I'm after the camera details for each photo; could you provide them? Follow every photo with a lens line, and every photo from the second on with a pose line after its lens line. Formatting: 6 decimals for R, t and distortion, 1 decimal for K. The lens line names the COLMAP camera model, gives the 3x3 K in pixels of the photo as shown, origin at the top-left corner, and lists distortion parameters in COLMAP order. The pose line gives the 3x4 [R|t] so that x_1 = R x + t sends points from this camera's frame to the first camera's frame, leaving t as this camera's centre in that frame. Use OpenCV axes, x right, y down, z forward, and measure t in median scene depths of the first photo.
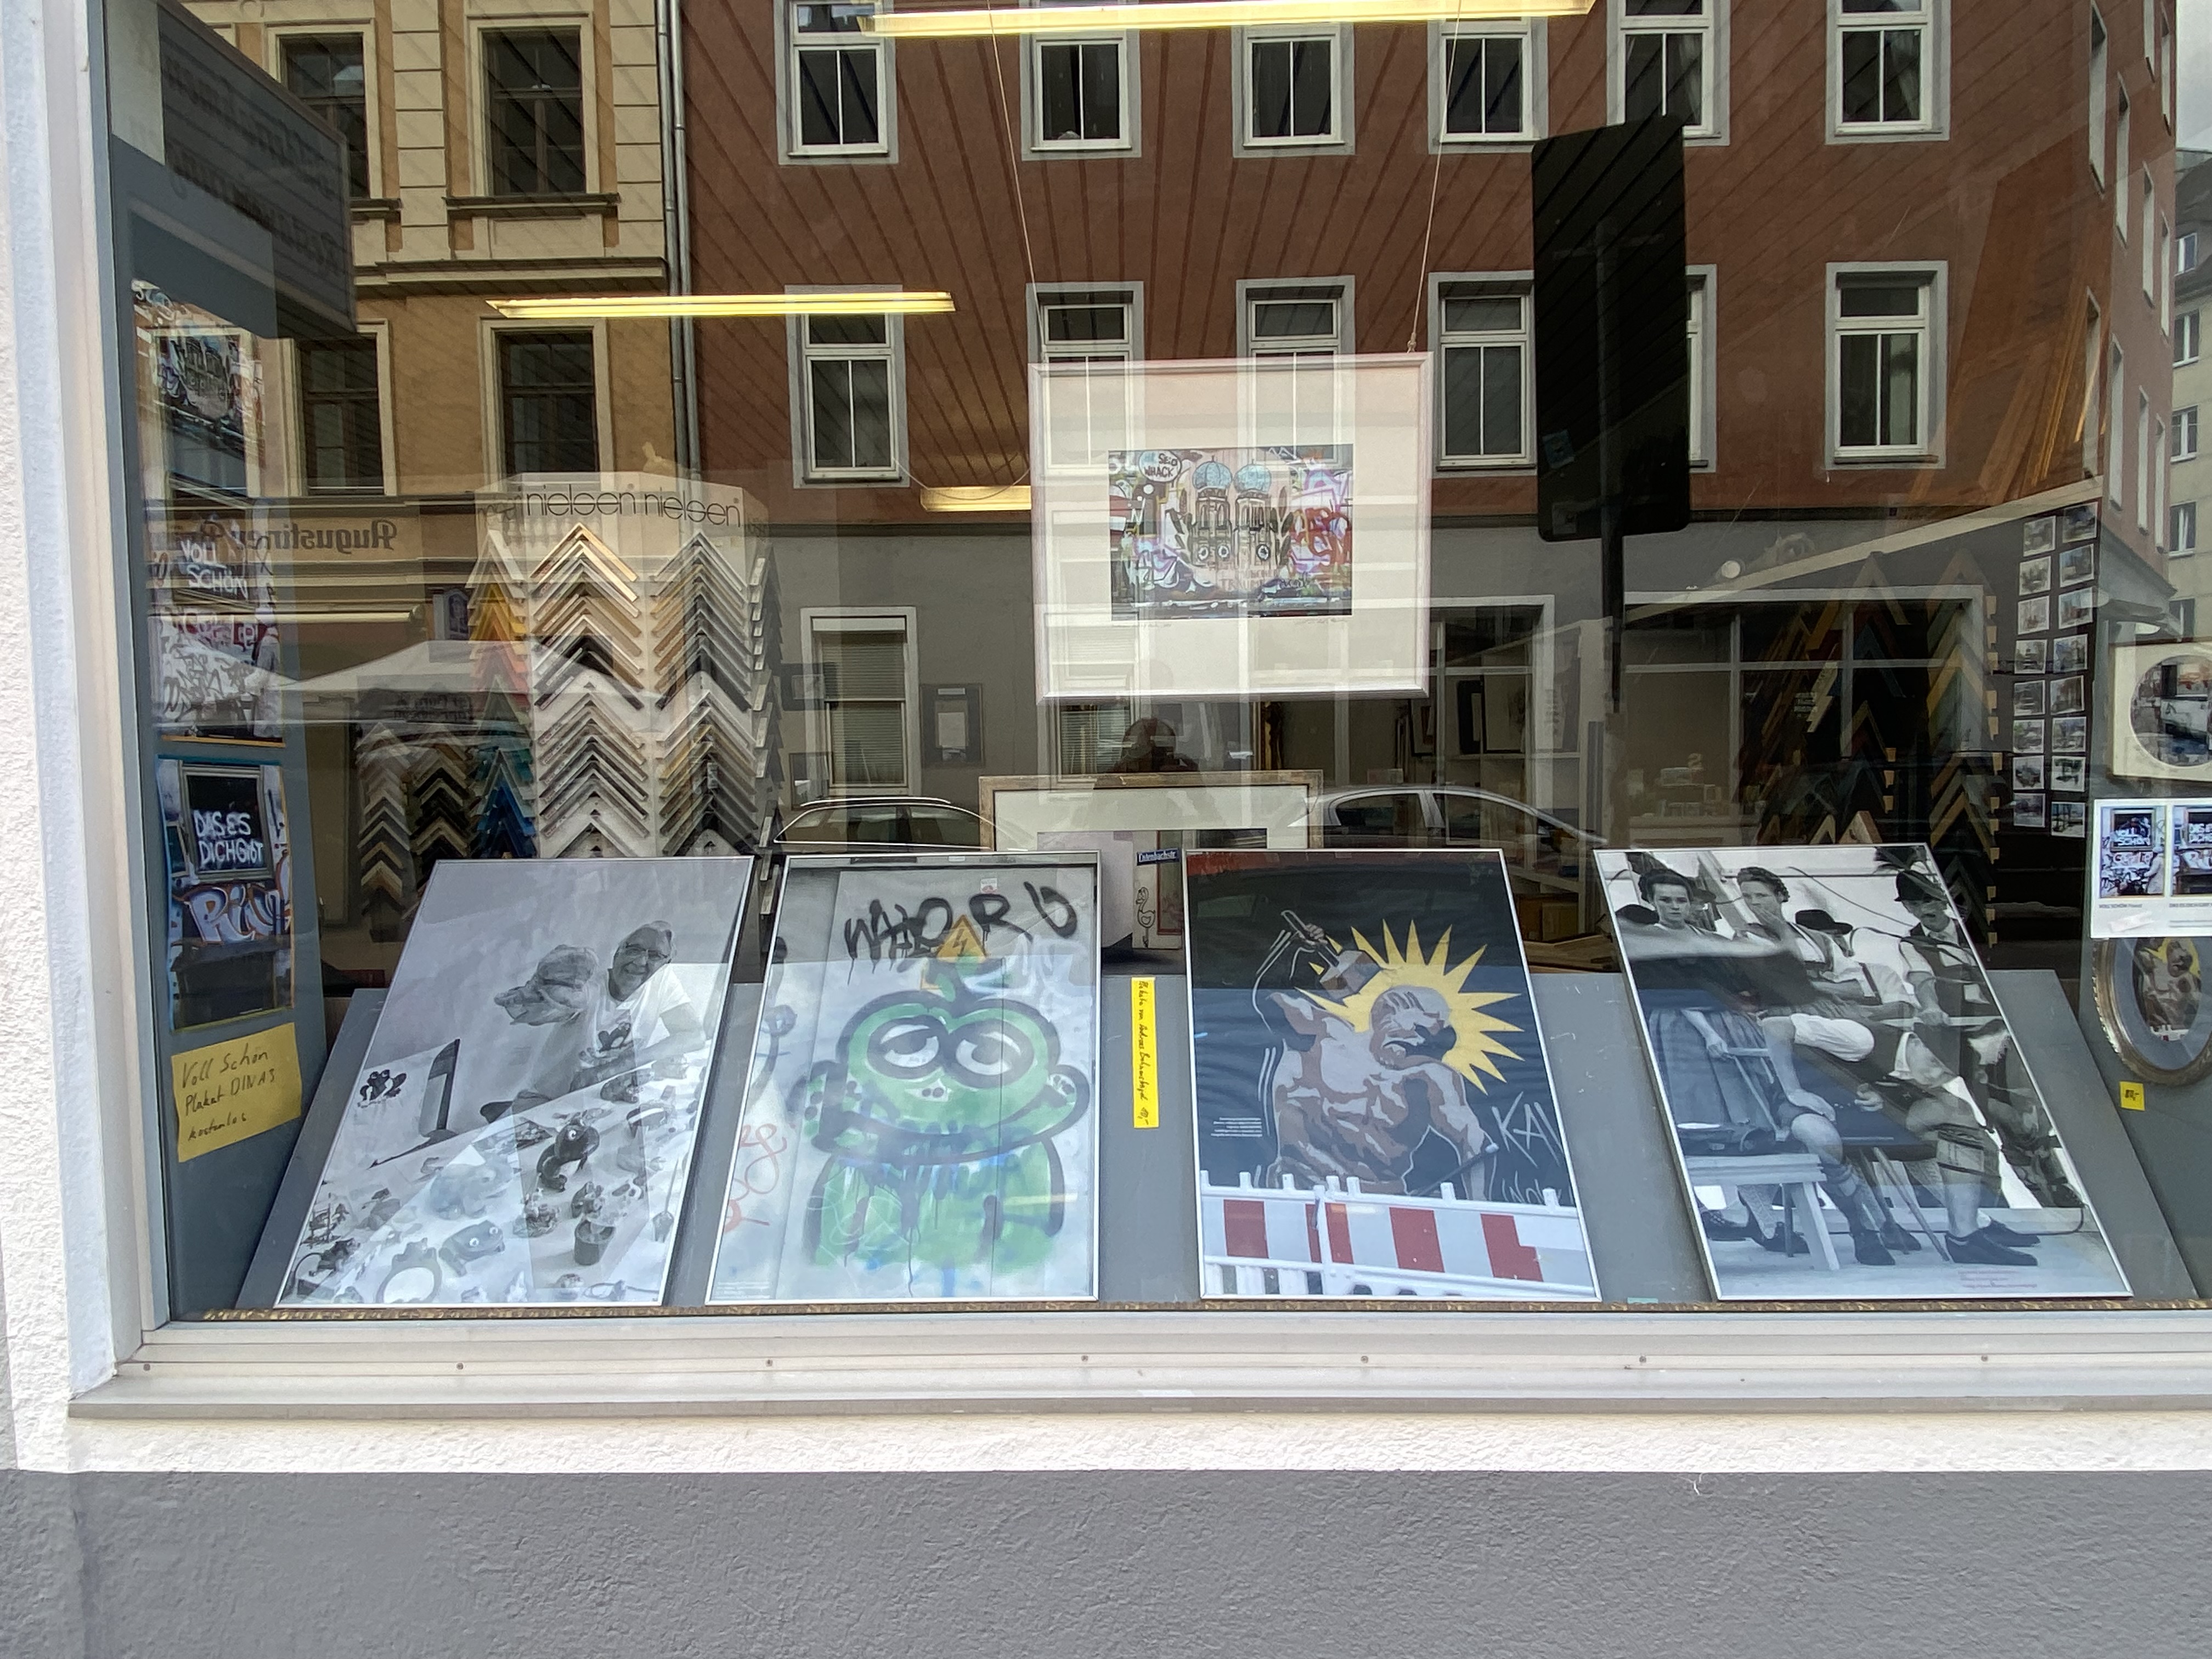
lens RADIAL K [[1398.9, 0, 1097.1], [0, 1398.9, 823.8], [0, 0, 1]] dist [0.014497, 0.000371]
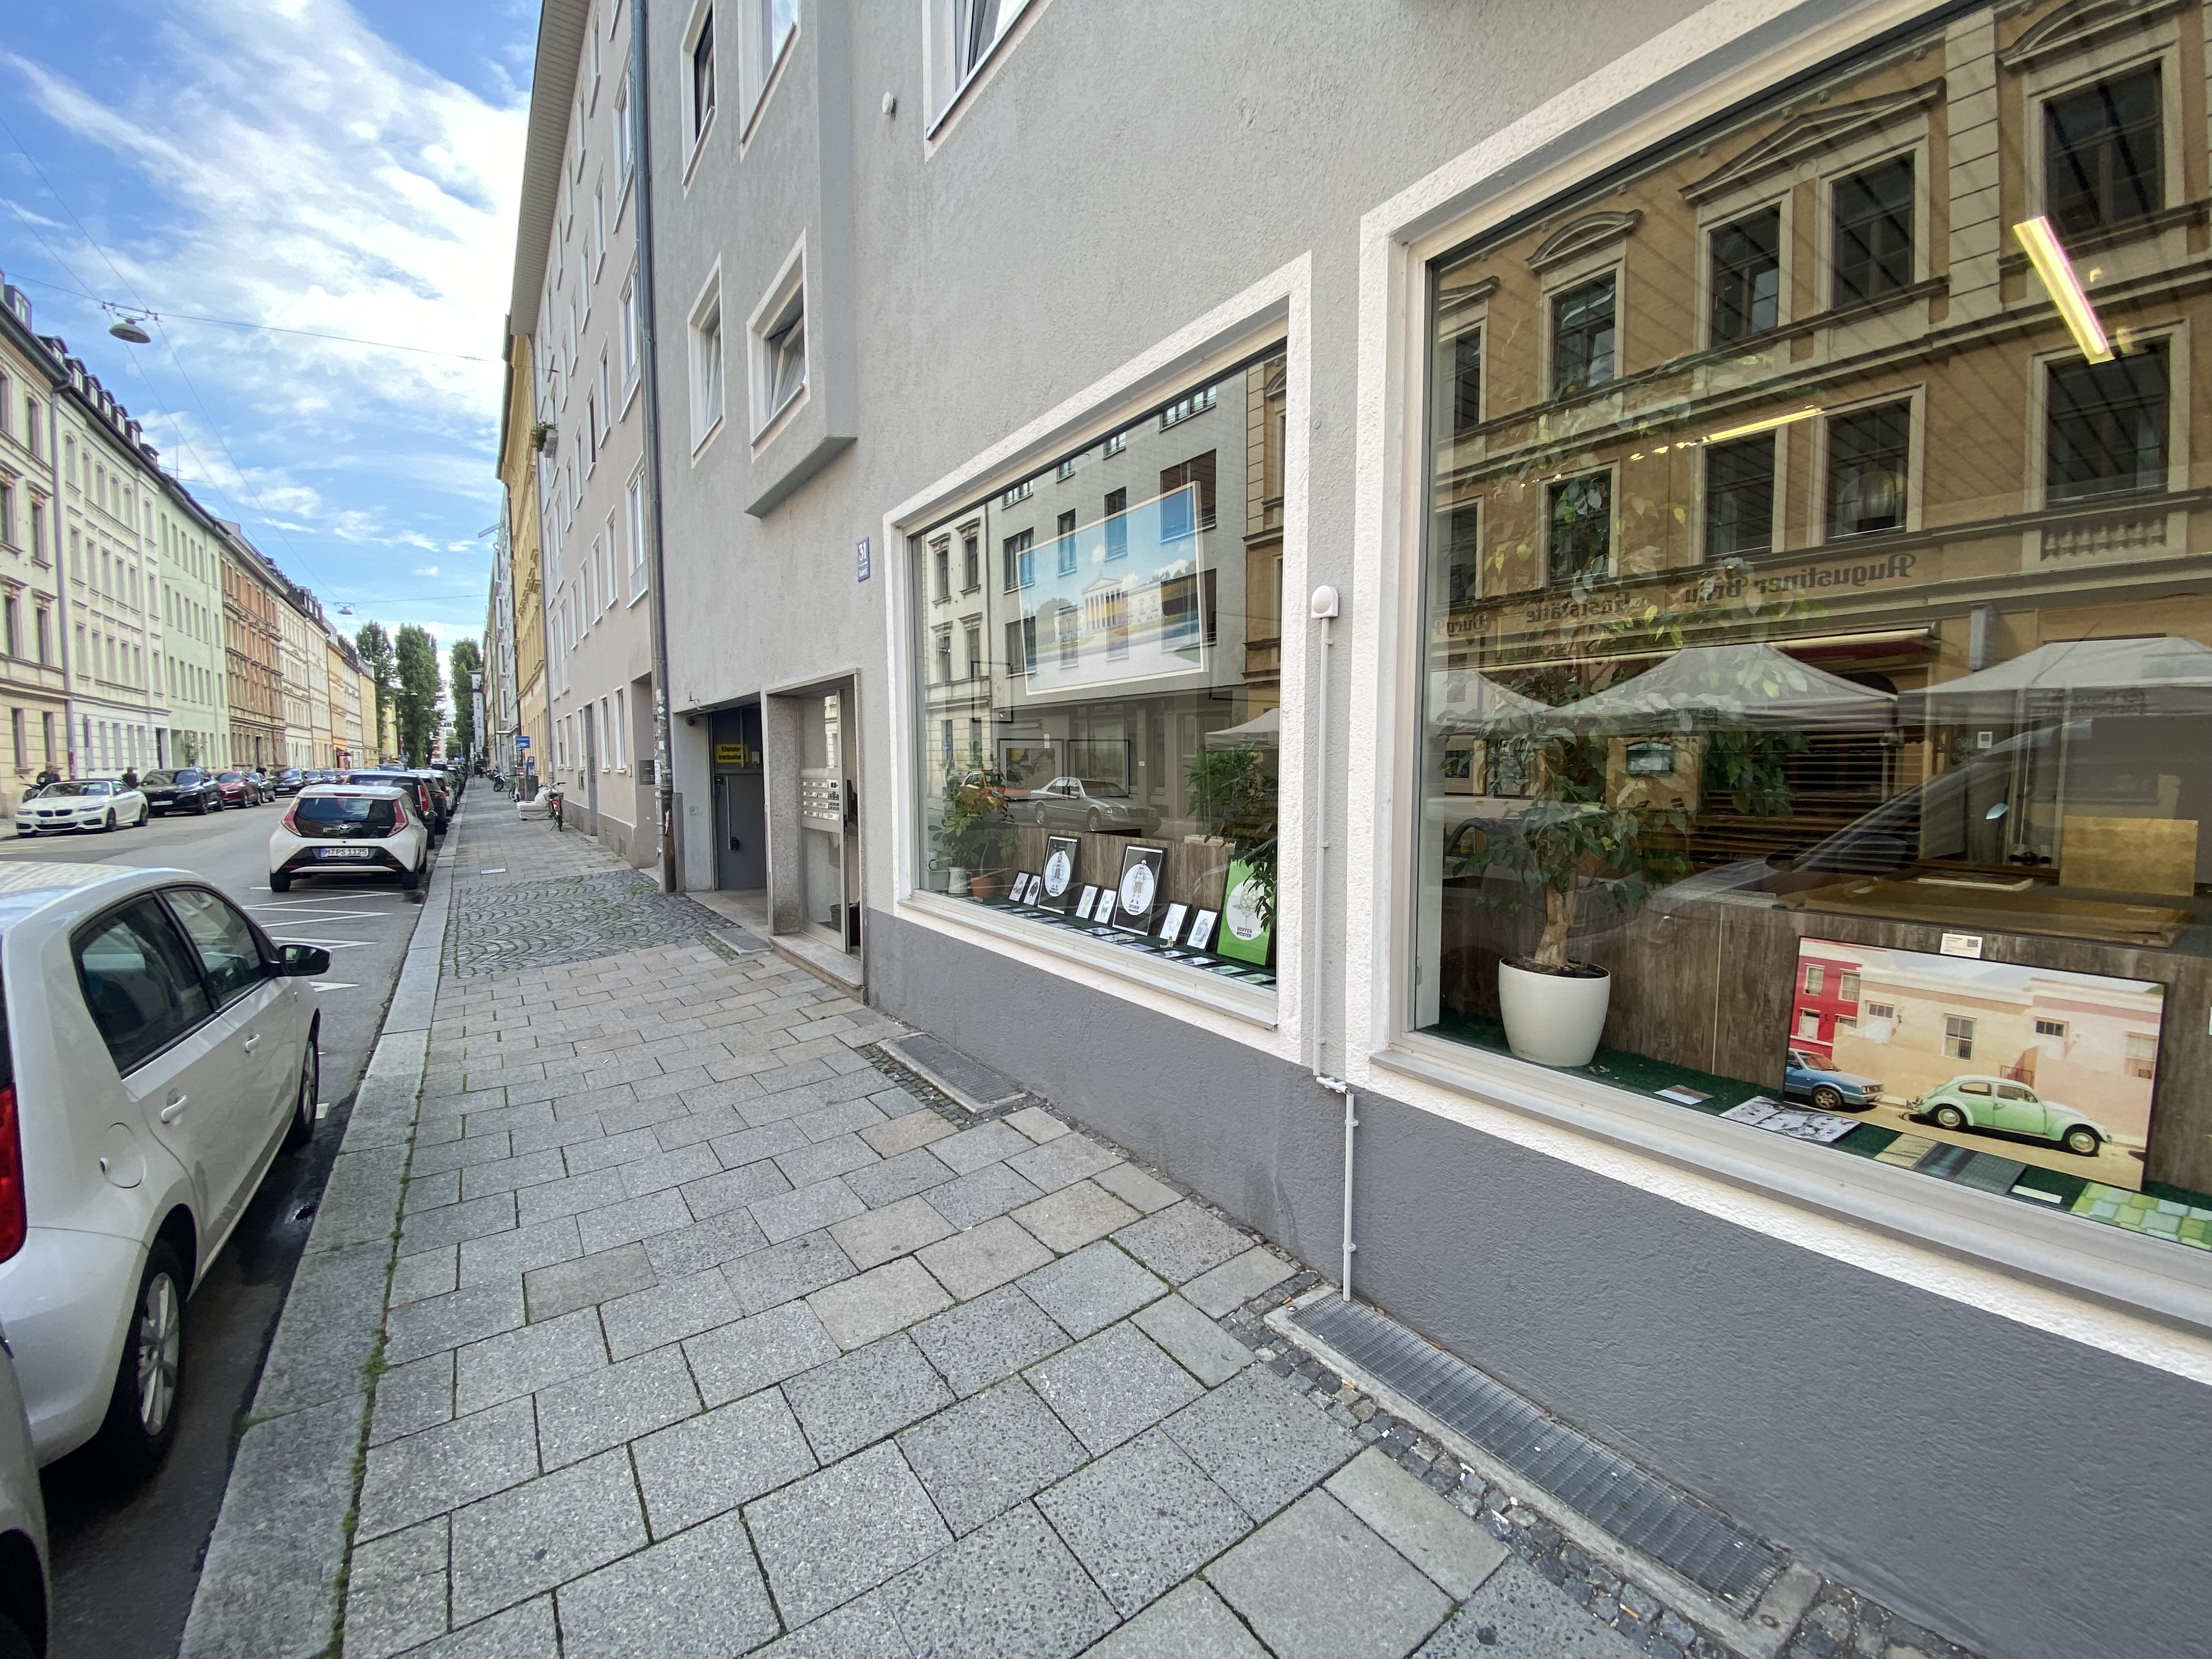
lens RADIAL K [[907.1, 0, 1102.1], [0, 907.1, 840.1], [0, 0, 1]] dist [-0.029834, -0.001796]
pose [[0.605823, 0.079959, -0.791571, -1.953712], [-0.044806, 0.996787, 0.066396, 0.057085], [0.794337, -0.004757, 0.607459, -0.017711]]
